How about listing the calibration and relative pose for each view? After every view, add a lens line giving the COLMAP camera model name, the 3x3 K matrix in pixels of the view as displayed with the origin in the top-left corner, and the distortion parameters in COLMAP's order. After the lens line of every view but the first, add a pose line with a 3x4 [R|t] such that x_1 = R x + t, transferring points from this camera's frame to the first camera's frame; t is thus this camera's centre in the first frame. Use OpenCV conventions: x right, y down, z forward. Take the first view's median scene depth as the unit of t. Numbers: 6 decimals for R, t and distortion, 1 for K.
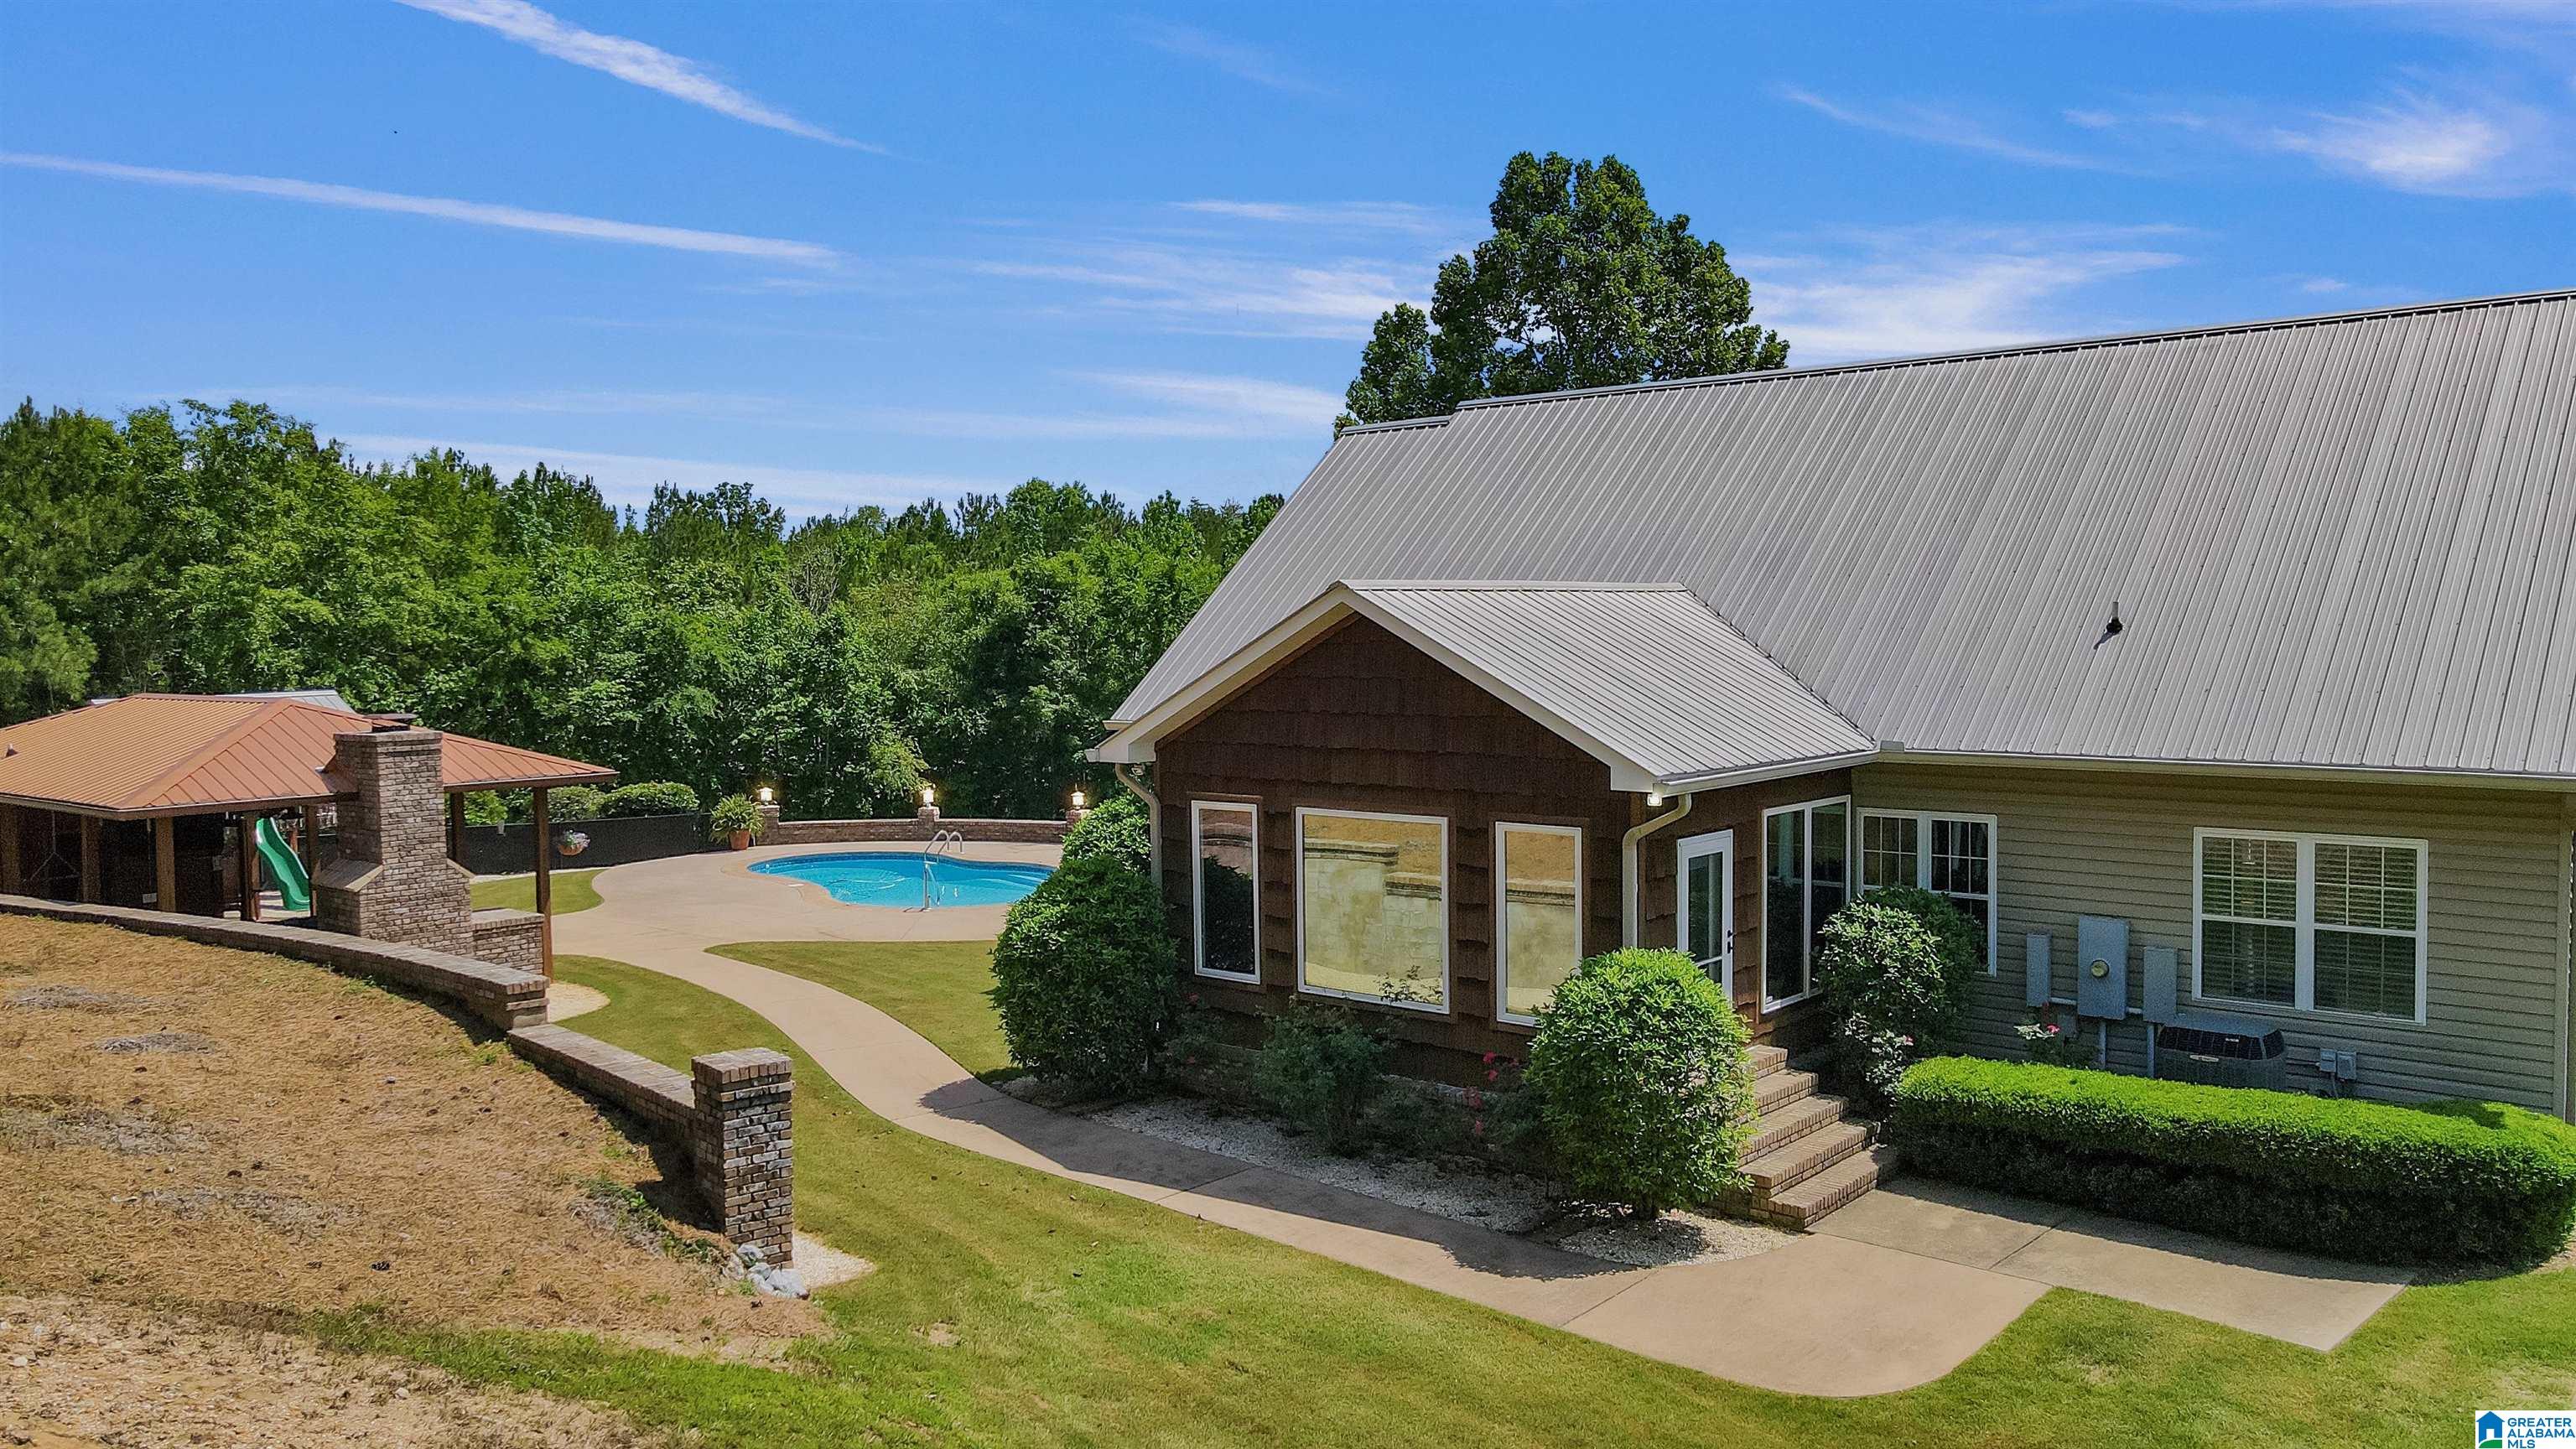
lens RADIAL K [[1826.7, 0, 1288.0], [0, 1826.7, 724.5], [0, 0, 1]] dist [0.011309, 0.001953]
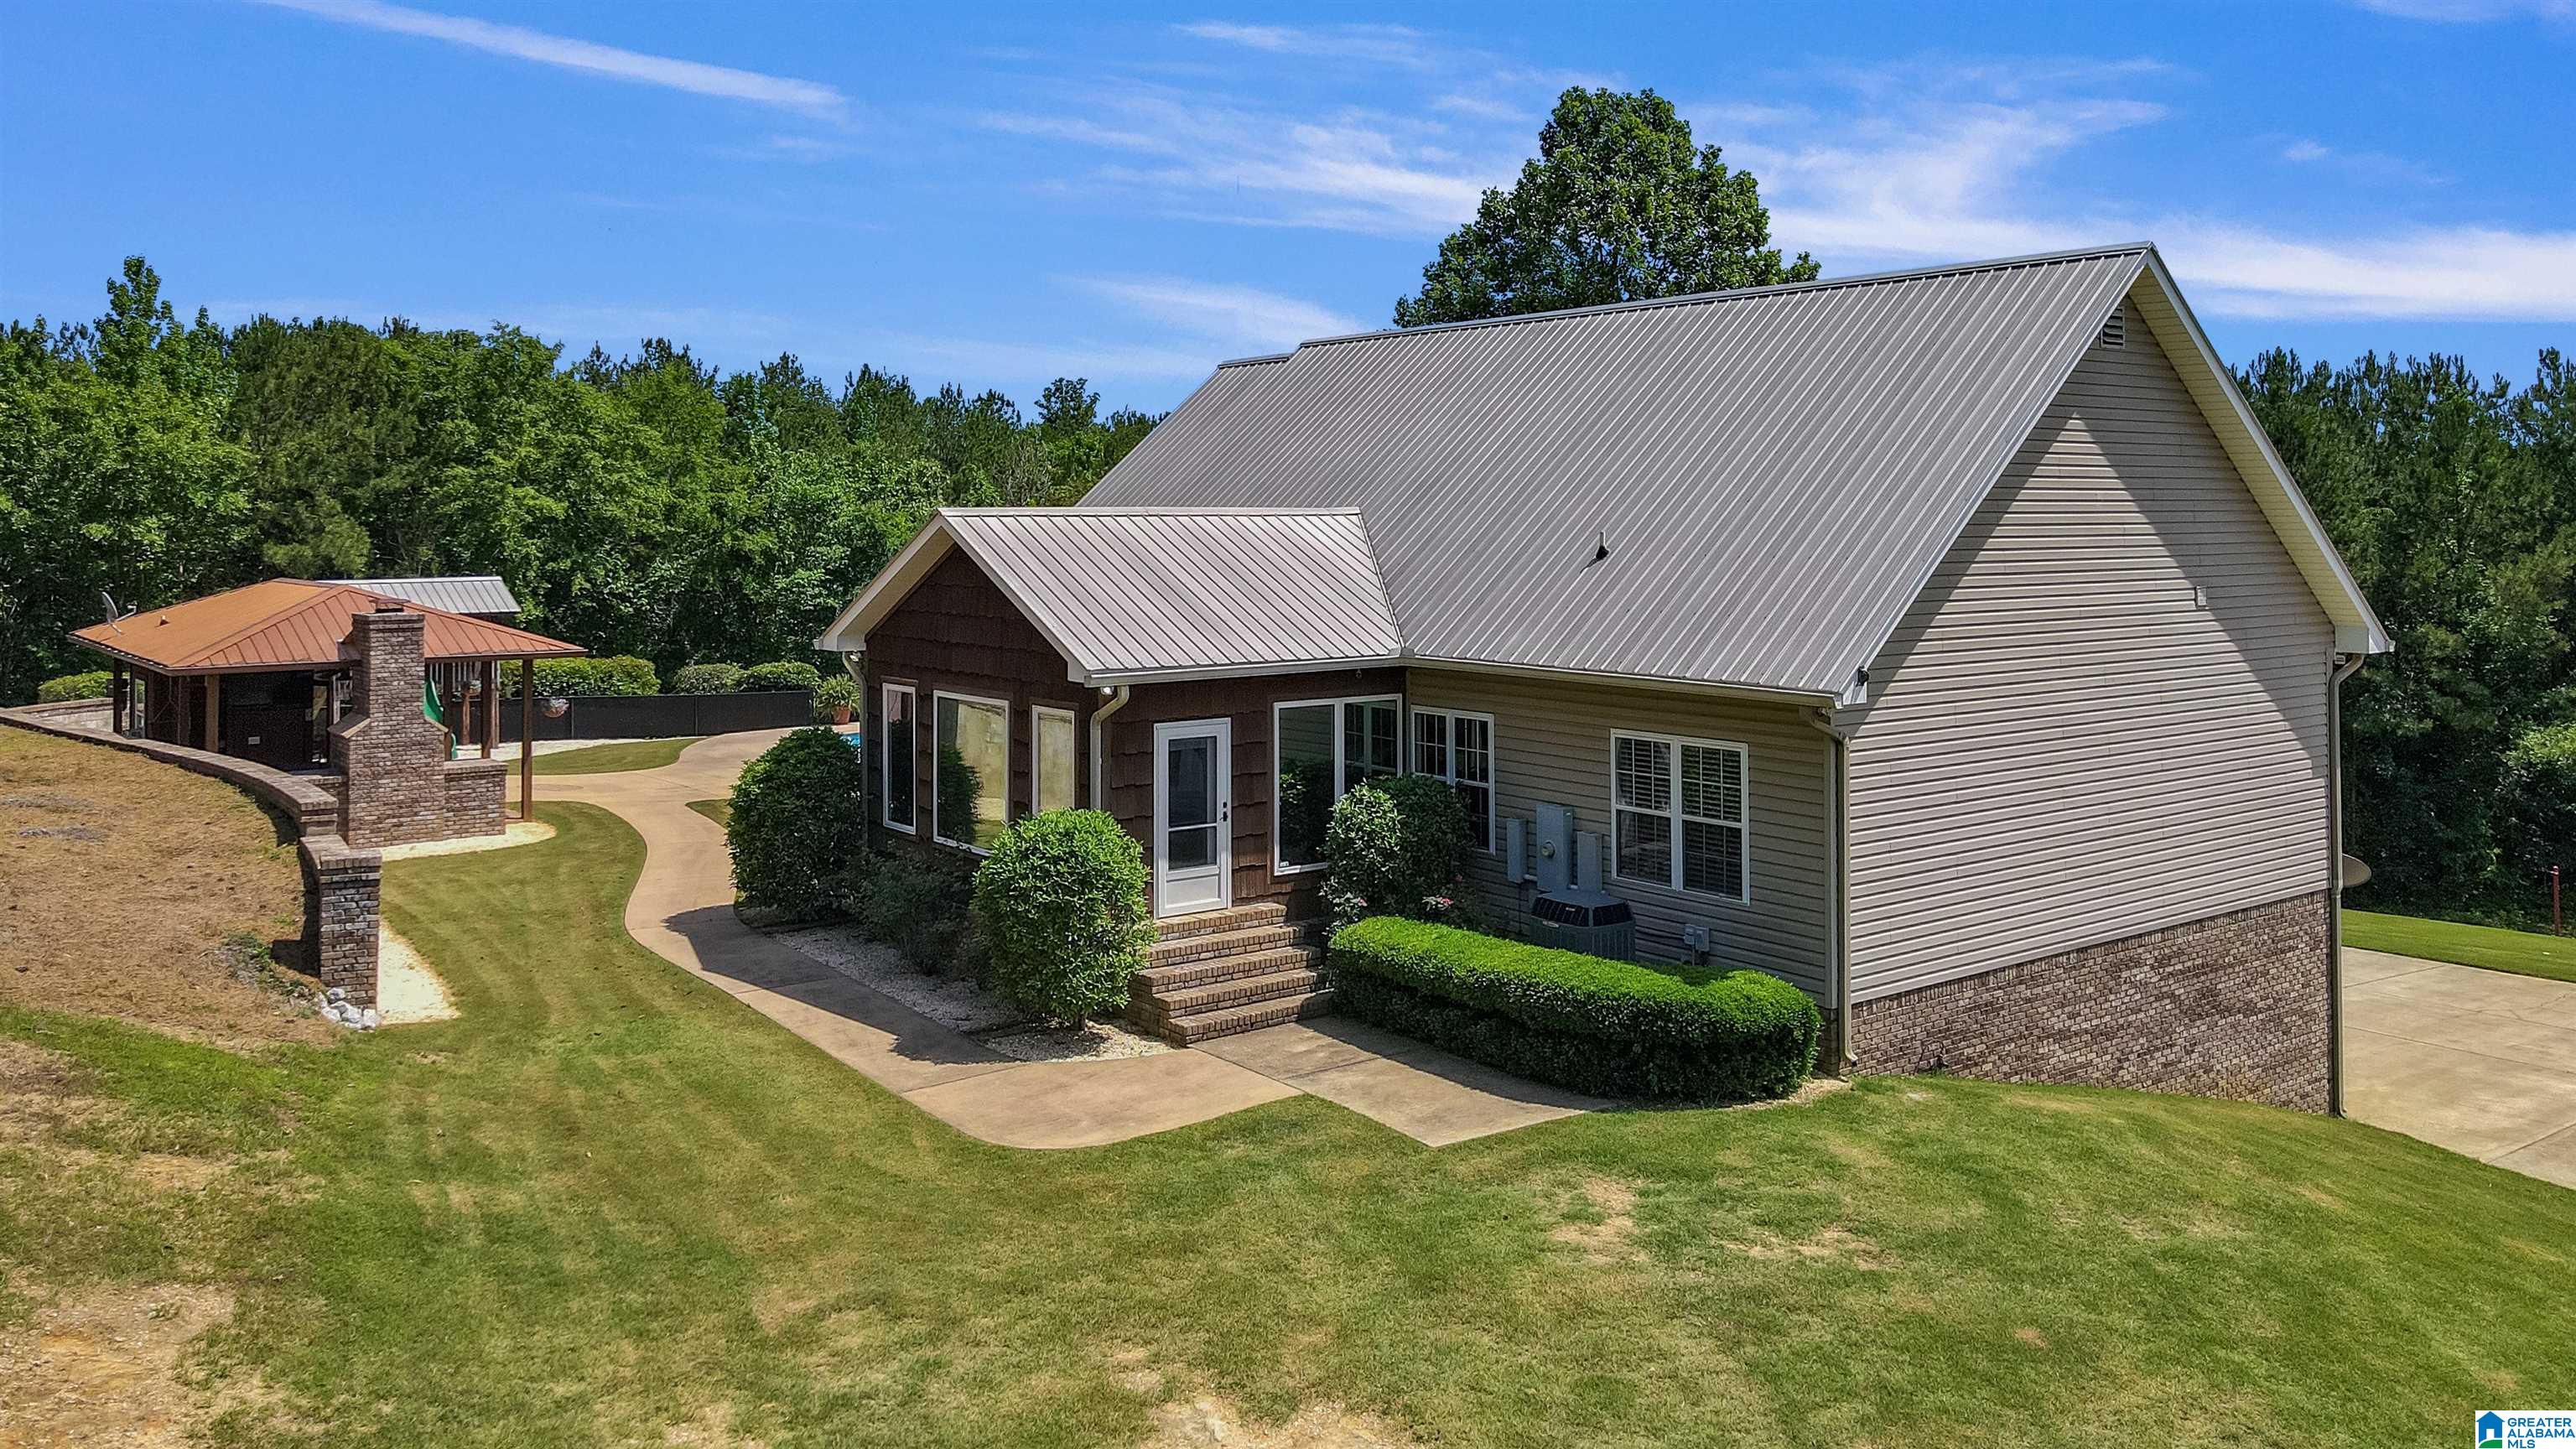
lens RADIAL K [[1879.6, 0, 1289.8], [0, 1879.6, 524.5], [0, 0, 1]] dist [0.009129, 0.006323]
pose [[0.979010, 0.011452, -0.203492, 0.498014], [-0.021713, 0.998599, -0.048265, -0.009986], [0.202654, 0.051670, 0.977886, -0.194096]]
